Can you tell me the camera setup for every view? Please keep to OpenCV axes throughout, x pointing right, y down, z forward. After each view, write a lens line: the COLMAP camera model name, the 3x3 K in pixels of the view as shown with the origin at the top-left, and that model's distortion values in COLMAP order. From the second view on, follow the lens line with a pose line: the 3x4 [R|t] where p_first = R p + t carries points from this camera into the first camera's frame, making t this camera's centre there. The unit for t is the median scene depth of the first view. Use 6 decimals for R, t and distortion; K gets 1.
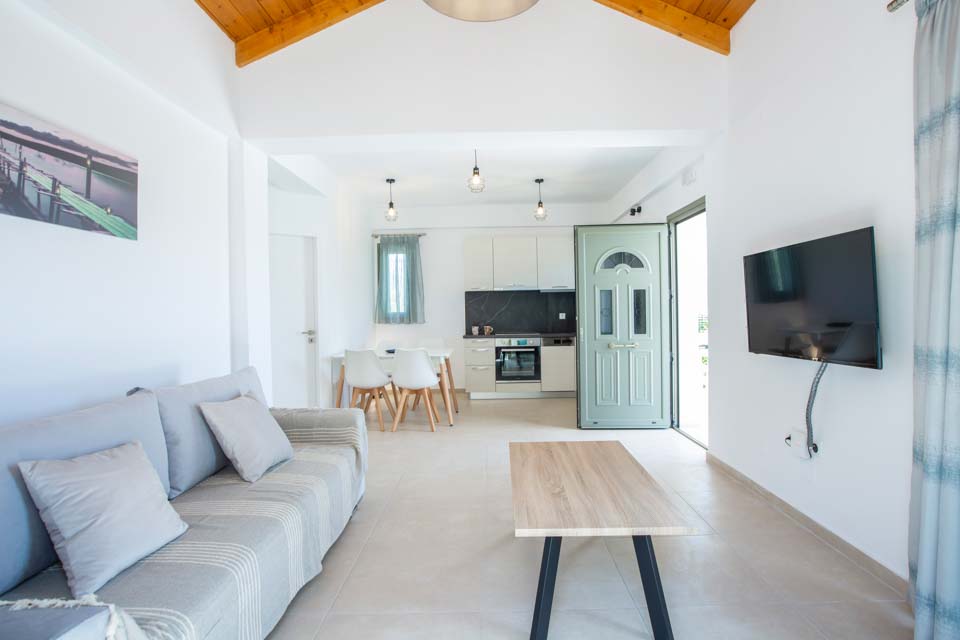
lens RADIAL K [[498.2, 0, 480.0], [0, 498.2, 320.0], [0, 0, 1]] dist [-0.000280, -0.000008]
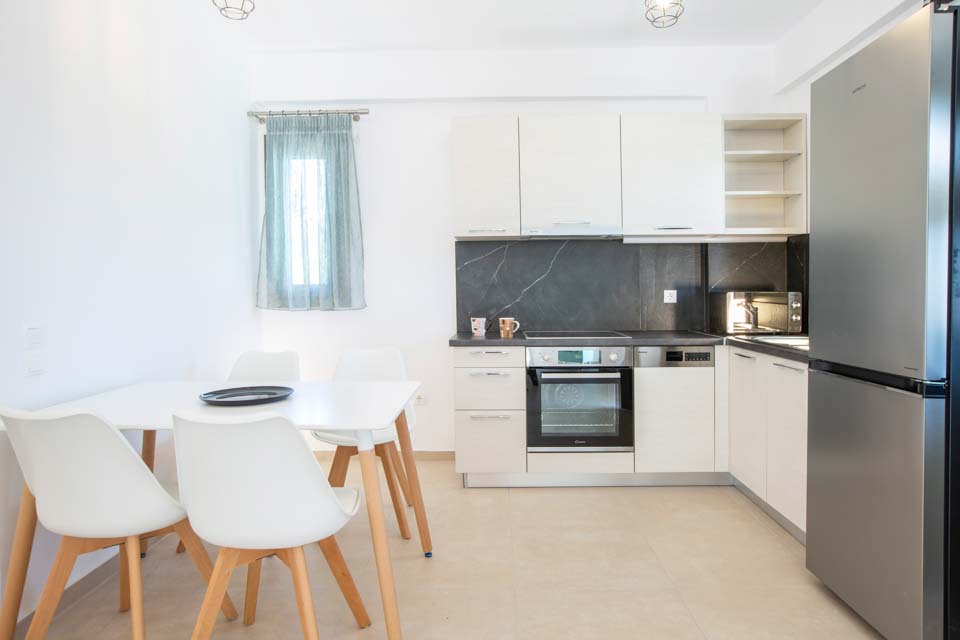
lens RADIAL K [[581.2, 0, 480.0], [0, 581.2, 320.0], [0, 0, 1]] dist [0.001317, 0.000058]
pose [[0.999575, 0.008059, 0.027999, -0.021754], [-0.008797, 0.999614, 0.026352, 0.001327], [-0.027776, -0.026587, 0.999261, 0.490172]]
